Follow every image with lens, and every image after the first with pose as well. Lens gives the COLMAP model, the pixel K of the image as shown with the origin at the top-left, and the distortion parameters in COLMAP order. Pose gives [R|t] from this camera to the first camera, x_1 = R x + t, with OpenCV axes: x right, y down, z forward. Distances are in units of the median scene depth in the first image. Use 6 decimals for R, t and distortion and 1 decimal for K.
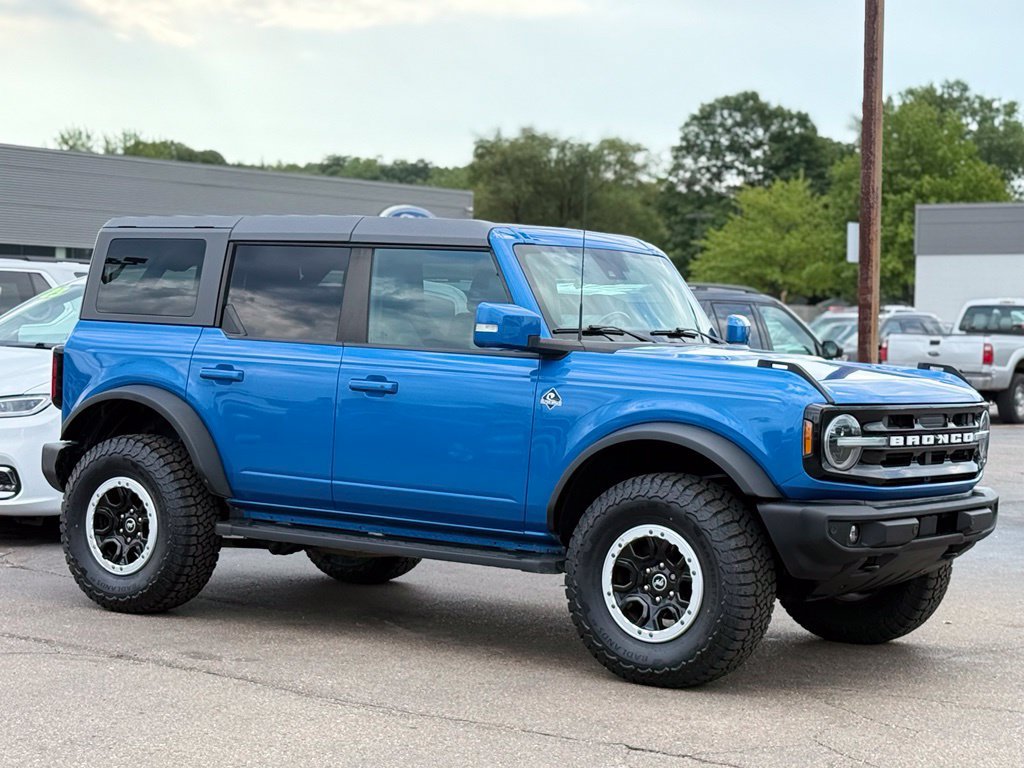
lens RADIAL K [[2306.5, 0, 512.0], [0, 2306.5, 384.0], [0, 0, 1]] dist [0.085408, -0.057899]
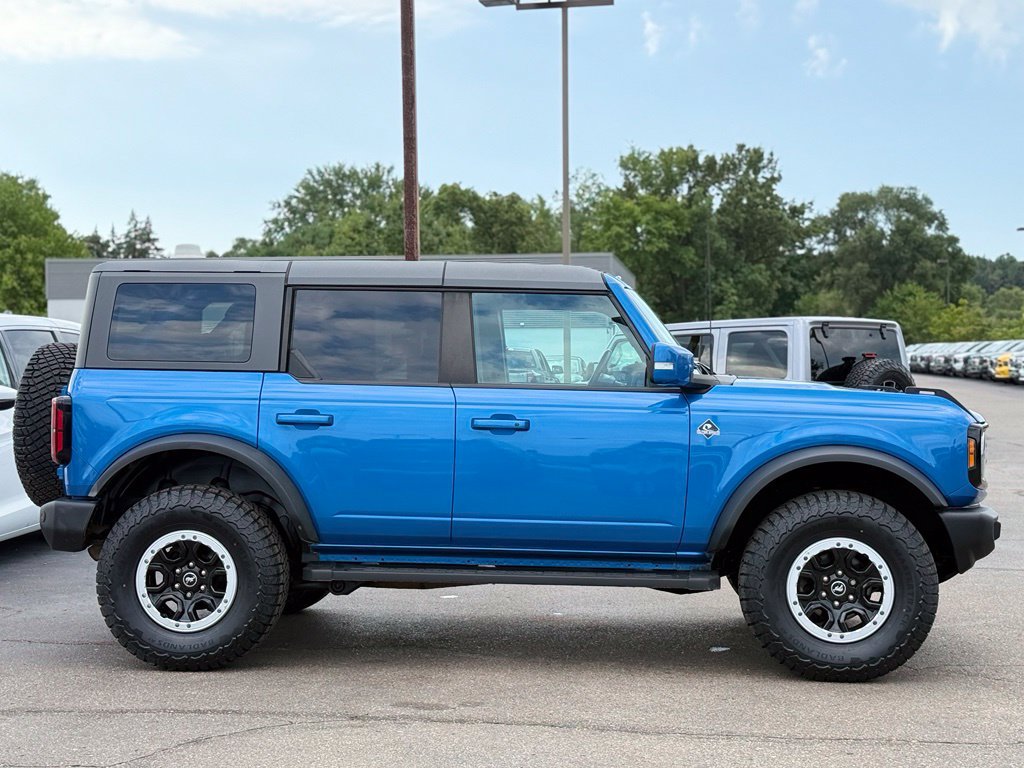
lens RADIAL K [[1672.5, 0, 512.0], [0, 1672.5, 384.0], [0, 0, 1]] dist [0.099460, 0.099298]
pose [[0.842244, -0.032652, 0.538107, -0.432278], [0.035093, 0.999368, 0.005714, -0.020132], [-0.537954, 0.014071, 0.842857, 0.337743]]
